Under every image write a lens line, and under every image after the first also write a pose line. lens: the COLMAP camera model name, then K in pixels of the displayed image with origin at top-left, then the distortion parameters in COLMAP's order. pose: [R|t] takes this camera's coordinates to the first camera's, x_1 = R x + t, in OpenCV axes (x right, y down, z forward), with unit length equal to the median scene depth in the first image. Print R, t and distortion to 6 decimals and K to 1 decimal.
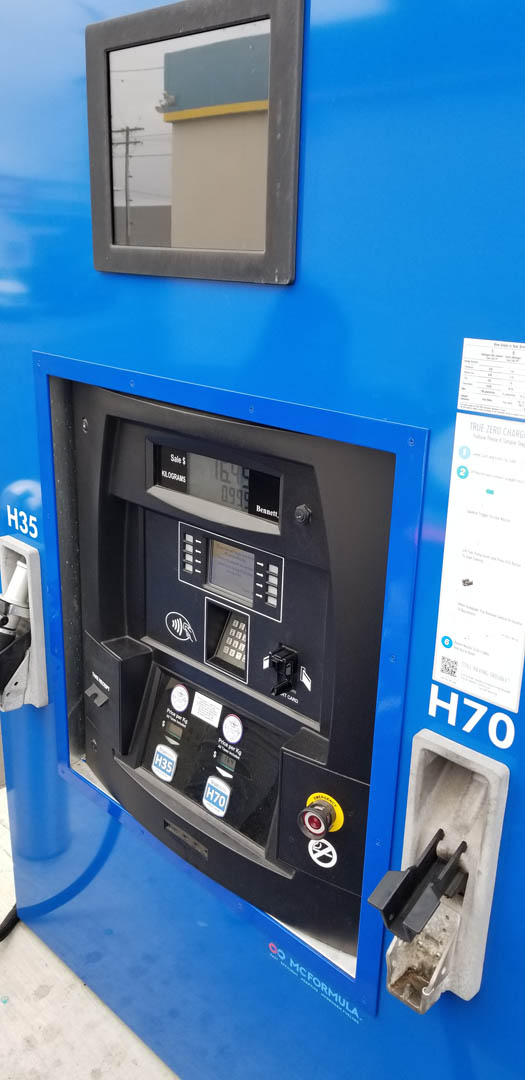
lens RADIAL K [[797.1, 0, 278.2], [0, 797.1, 536.6], [0, 0, 1]] dist [0.098028, -0.227911]
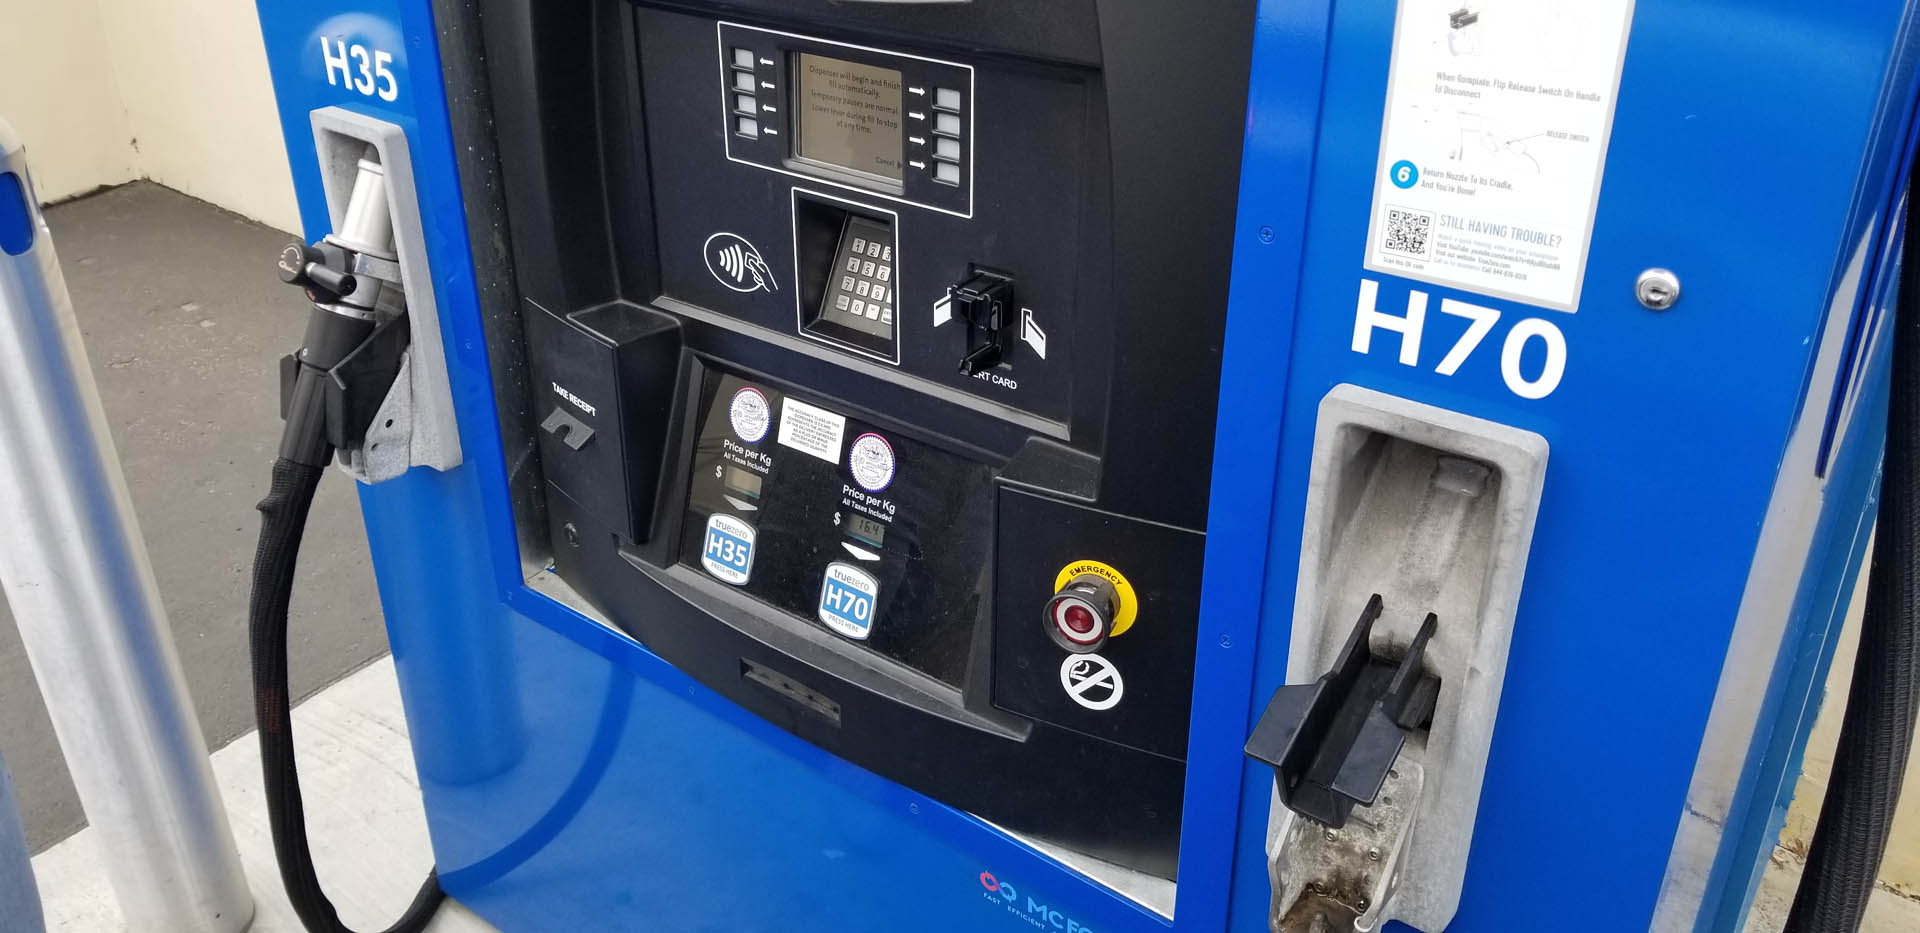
lens RADIAL K [[1417.0, 0, 956.1], [0, 1417.0, 423.8], [0, 0, 1]] dist [0.098028, -0.227911]
pose [[0.993817, -0.075544, 0.081374, -0.077226], [0.062749, 0.986739, 0.149697, 0.097100], [-0.091604, -0.143666, 0.985378, 0.169404]]
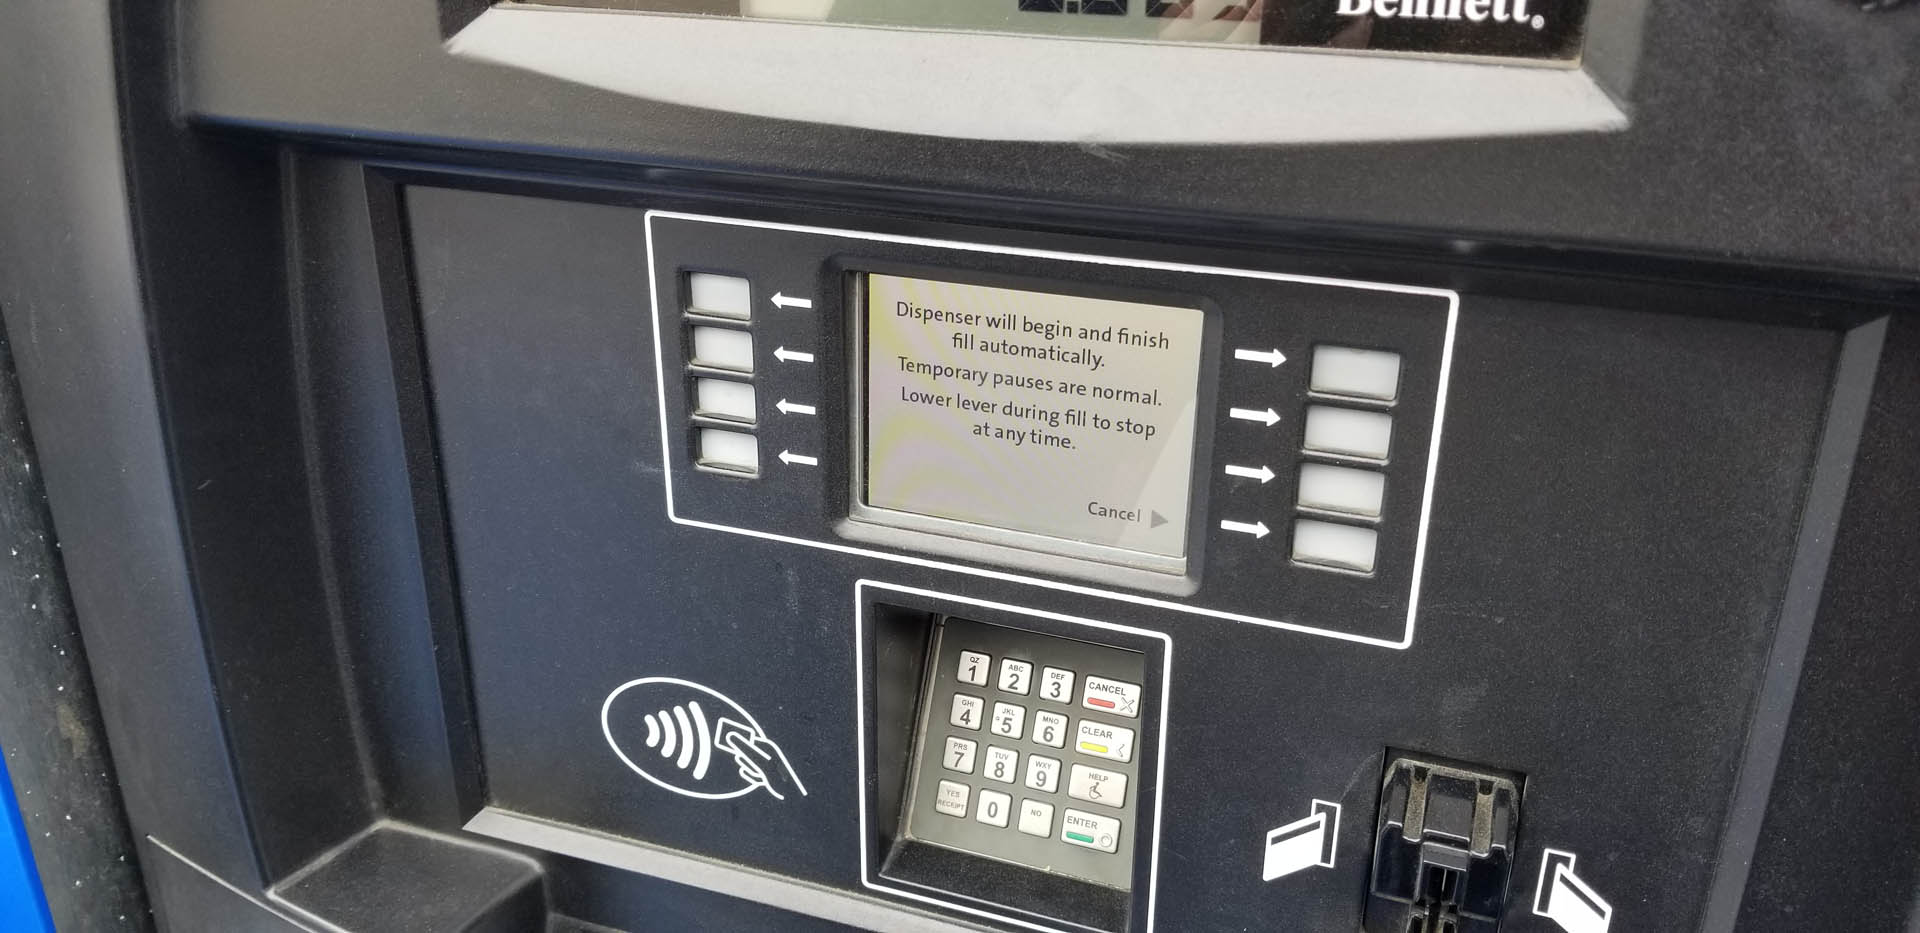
lens RADIAL K [[1419.1, 0, 929.2], [0, 1419.1, 431.3], [0, 0, 1]] dist [0.032713, -0.070895]
pose [[0.919989, -0.178377, 0.349001, -0.197126], [0.148928, 0.982744, 0.109702, 0.004388], [-0.362547, -0.048949, 0.930679, 0.701415]]
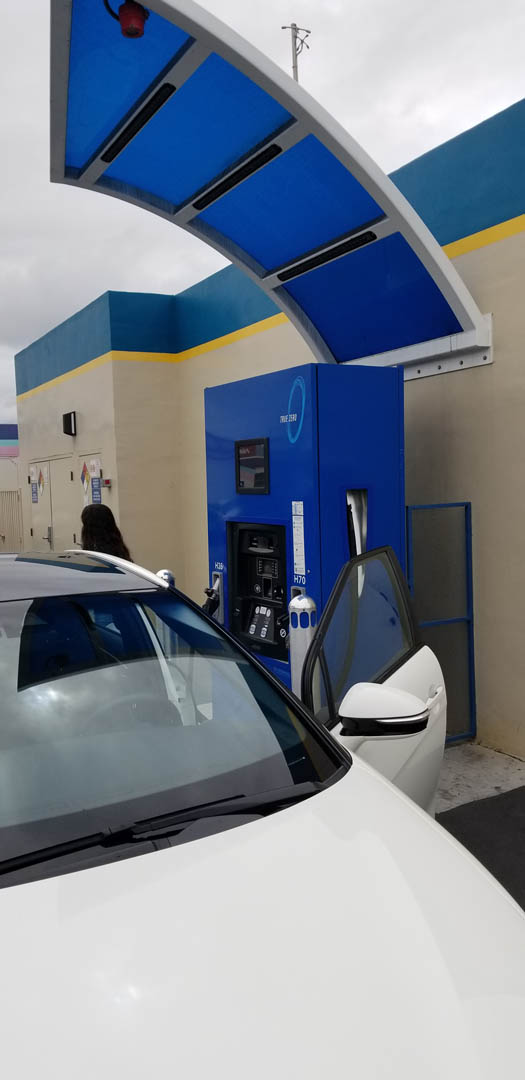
lens RADIAL K [[797.1, 0, 278.2], [0, 797.1, 536.6], [0, 0, 1]] dist [0.098028, -0.227911]
pose [[0.957501, -0.040351, -0.285595, 1.057628], [-0.036071, 0.965641, -0.257366, 0.859510], [0.286167, 0.256730, 0.923146, -2.464550]]
